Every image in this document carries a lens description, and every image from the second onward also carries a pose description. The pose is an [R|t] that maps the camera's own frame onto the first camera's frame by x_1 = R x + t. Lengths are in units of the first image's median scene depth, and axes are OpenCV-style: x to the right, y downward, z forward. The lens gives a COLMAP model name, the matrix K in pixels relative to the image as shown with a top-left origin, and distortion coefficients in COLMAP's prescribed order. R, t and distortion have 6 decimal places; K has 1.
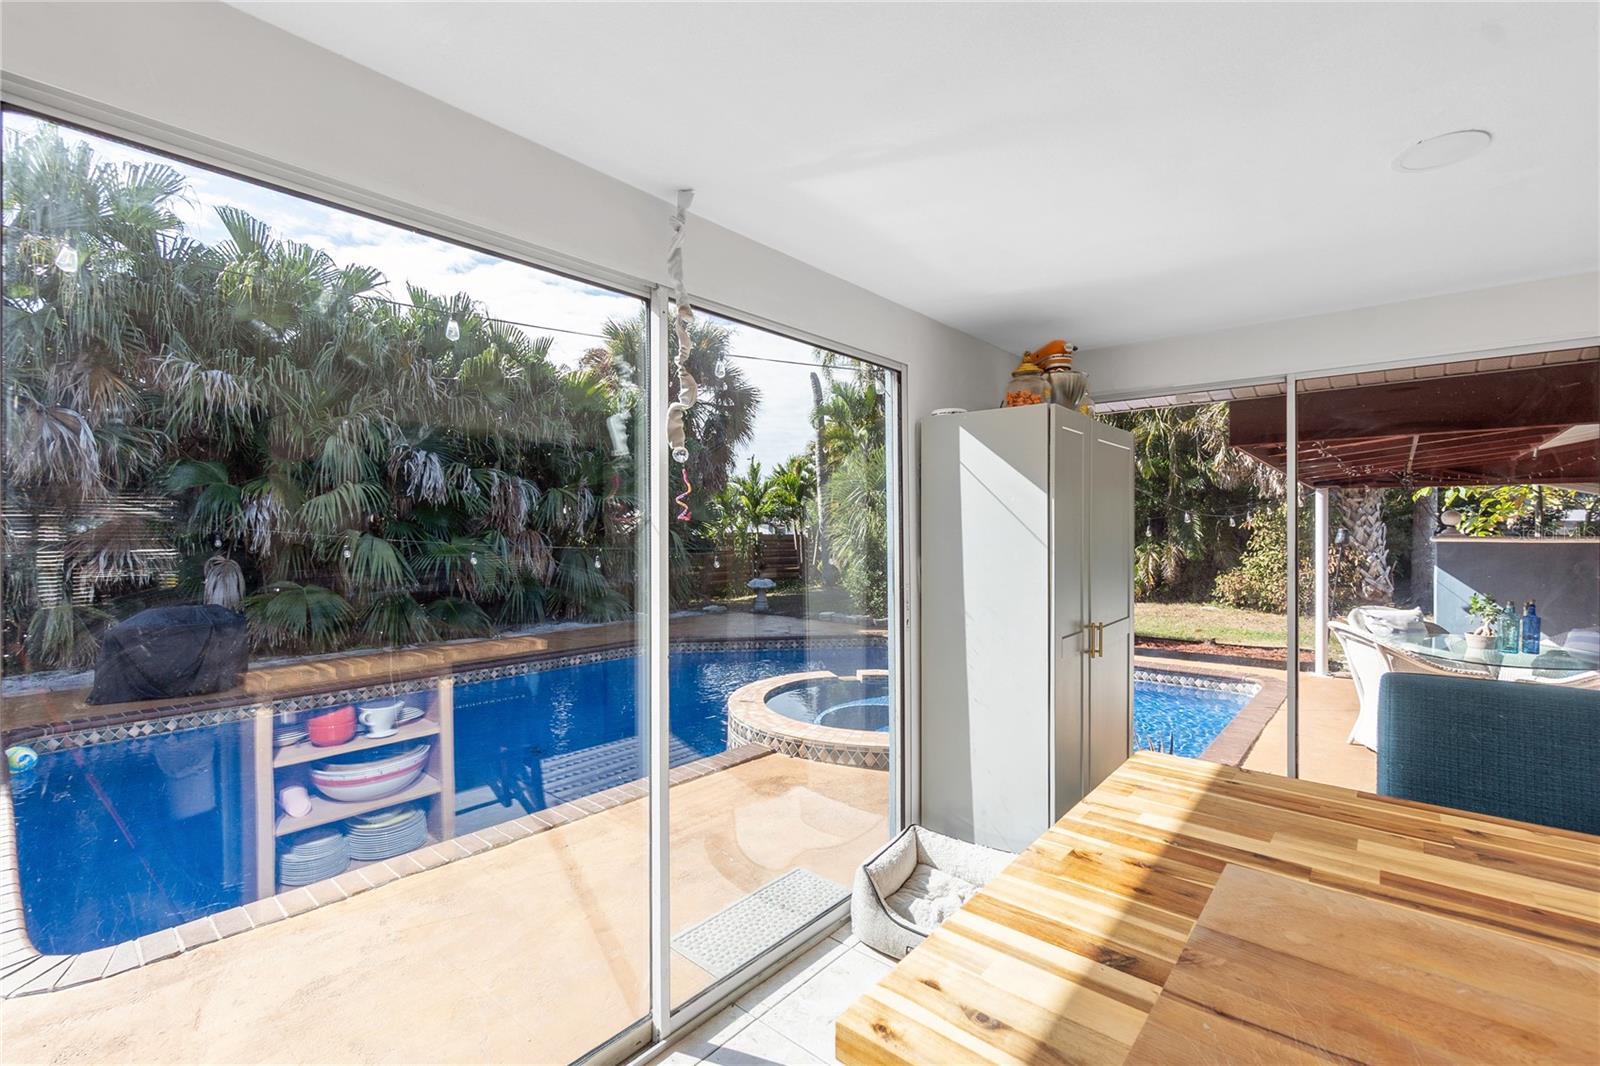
lens RADIAL K [[701.7, 0, 793.8], [0, 701.7, 525.8], [0, 0, 1]] dist [-0.008865, 0.001168]
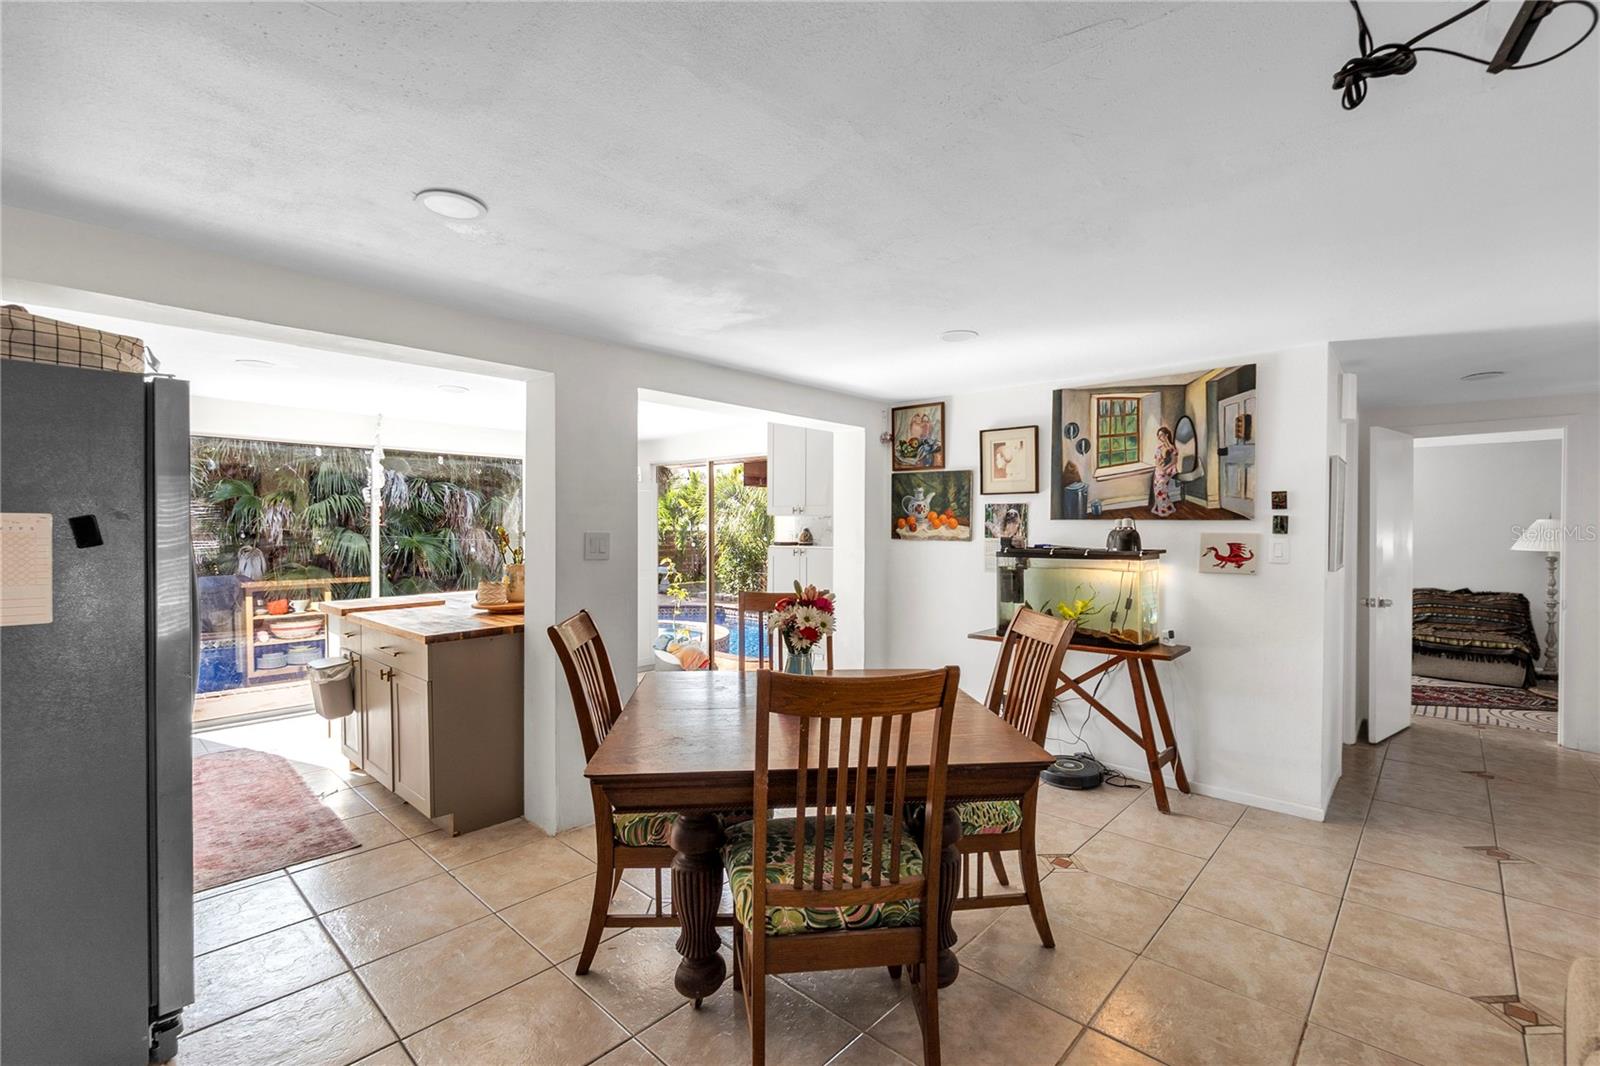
lens RADIAL K [[701.7, 0, 806.0], [0, 701.7, 539.6], [0, 0, 1]] dist [-0.008865, 0.001168]
pose [[0.999552, 0.002086, -0.029841, 0.381373], [-0.001485, 0.999795, 0.020177, 0.000590], [0.029877, -0.020124, 0.999351, -0.418279]]
